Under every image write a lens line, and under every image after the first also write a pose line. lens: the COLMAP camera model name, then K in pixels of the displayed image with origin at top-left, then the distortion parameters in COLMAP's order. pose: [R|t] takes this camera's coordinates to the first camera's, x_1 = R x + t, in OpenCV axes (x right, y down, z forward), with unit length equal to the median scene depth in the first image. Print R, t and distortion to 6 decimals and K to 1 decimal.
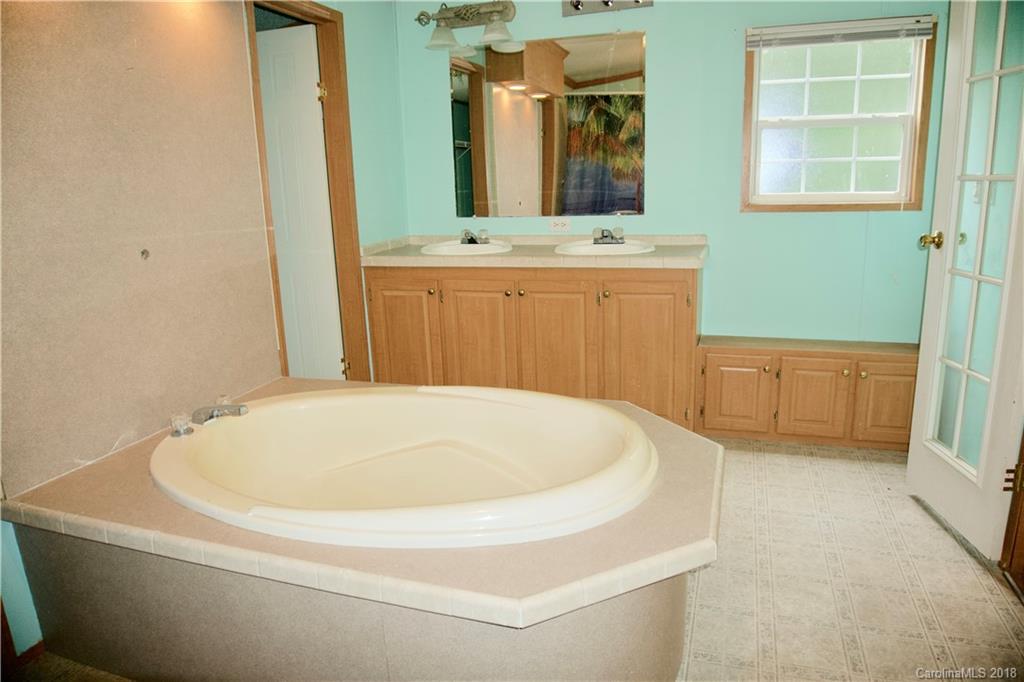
lens RADIAL K [[684.5, 0, 515.0], [0, 684.5, 341.4], [0, 0, 1]] dist [-0.049044, -0.004145]
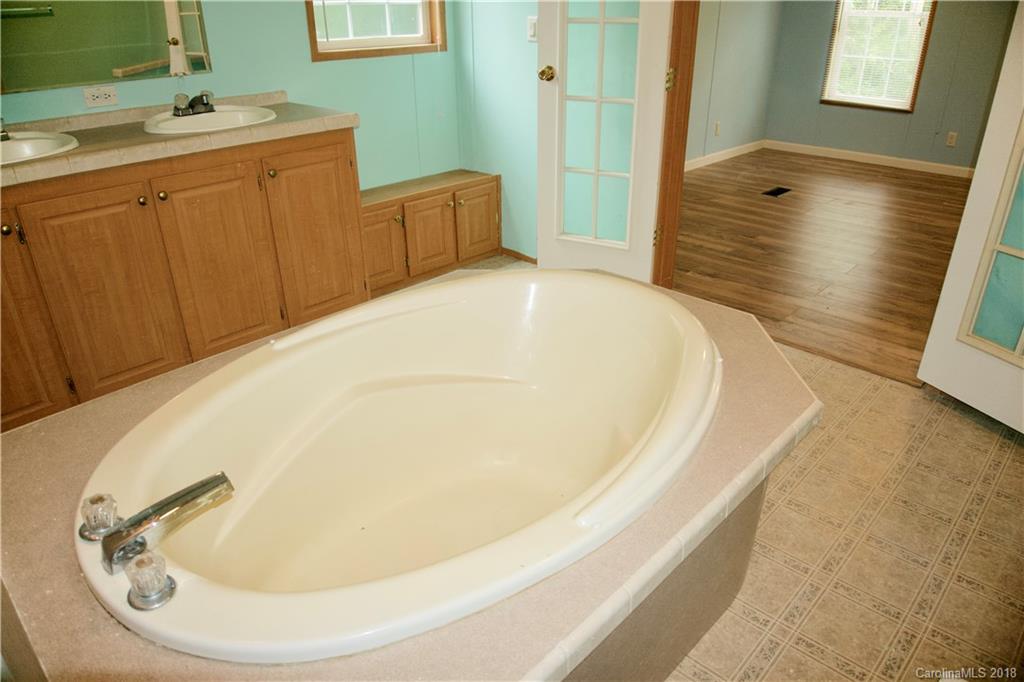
lens RADIAL K [[684.5, 0, 513.9], [0, 684.5, 345.4], [0, 0, 1]] dist [-0.049044, -0.004145]
pose [[0.416479, -0.382294, 0.824862, -0.475776], [0.205376, 0.923402, 0.324267, -0.080492], [-0.885644, 0.034357, 0.463091, 0.370127]]
